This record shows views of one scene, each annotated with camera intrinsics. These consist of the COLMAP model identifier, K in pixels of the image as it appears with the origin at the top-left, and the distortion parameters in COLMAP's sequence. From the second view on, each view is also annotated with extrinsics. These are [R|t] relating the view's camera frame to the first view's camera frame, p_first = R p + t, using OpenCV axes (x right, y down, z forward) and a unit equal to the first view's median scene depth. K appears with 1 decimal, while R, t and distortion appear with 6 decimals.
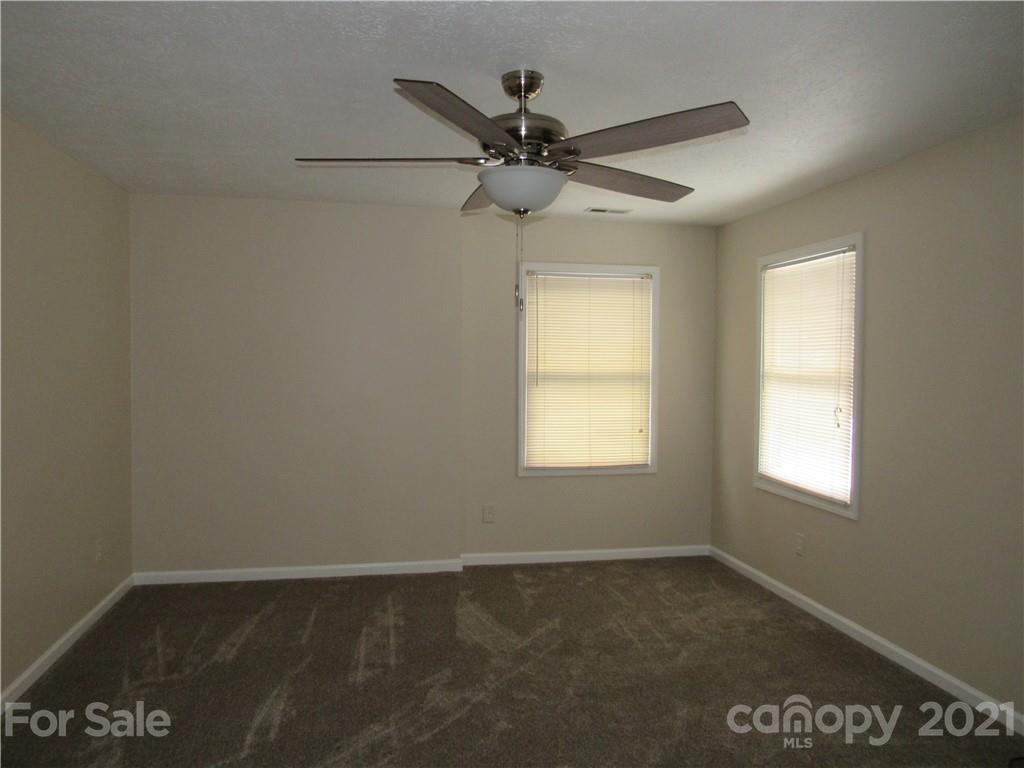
lens RADIAL K [[744.1, 0, 512.0], [0, 744.1, 384.0], [0, 0, 1]] dist [0.007135, 0.003011]
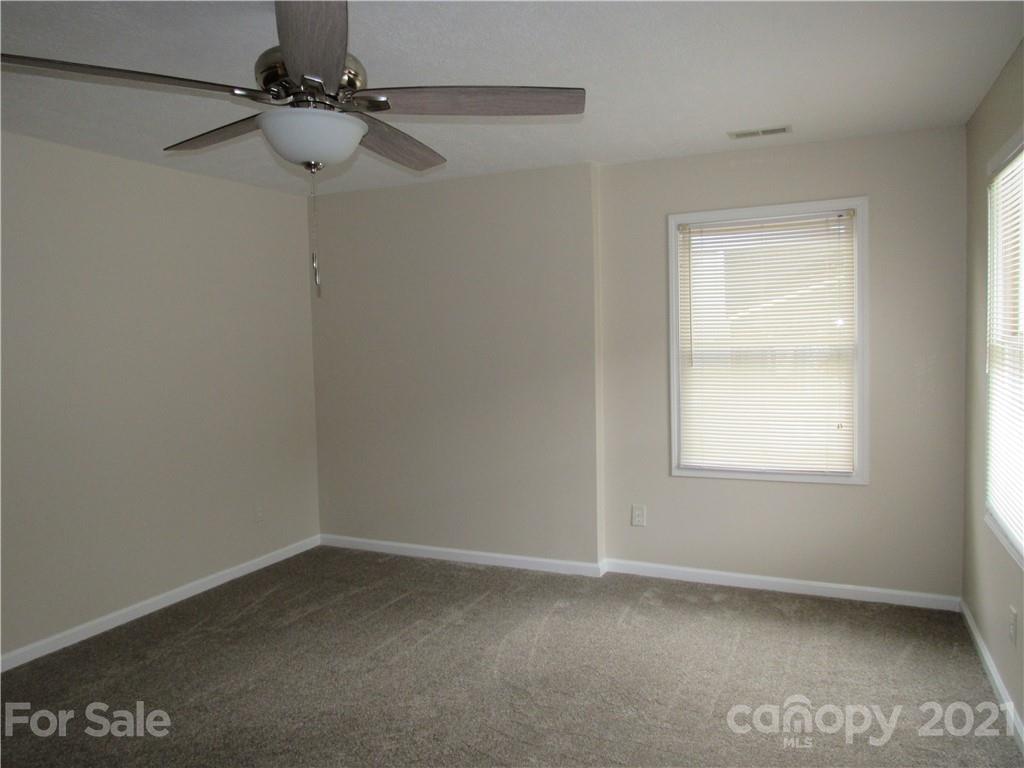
lens RADIAL K [[744.1, 0, 512.0], [0, 744.1, 384.0], [0, 0, 1]] dist [0.007135, 0.003011]
pose [[0.811162, 0.008132, -0.584764, 0.359034], [0.010471, 0.999541, 0.028425, -0.003318], [0.584727, -0.029180, 0.810705, 0.232920]]
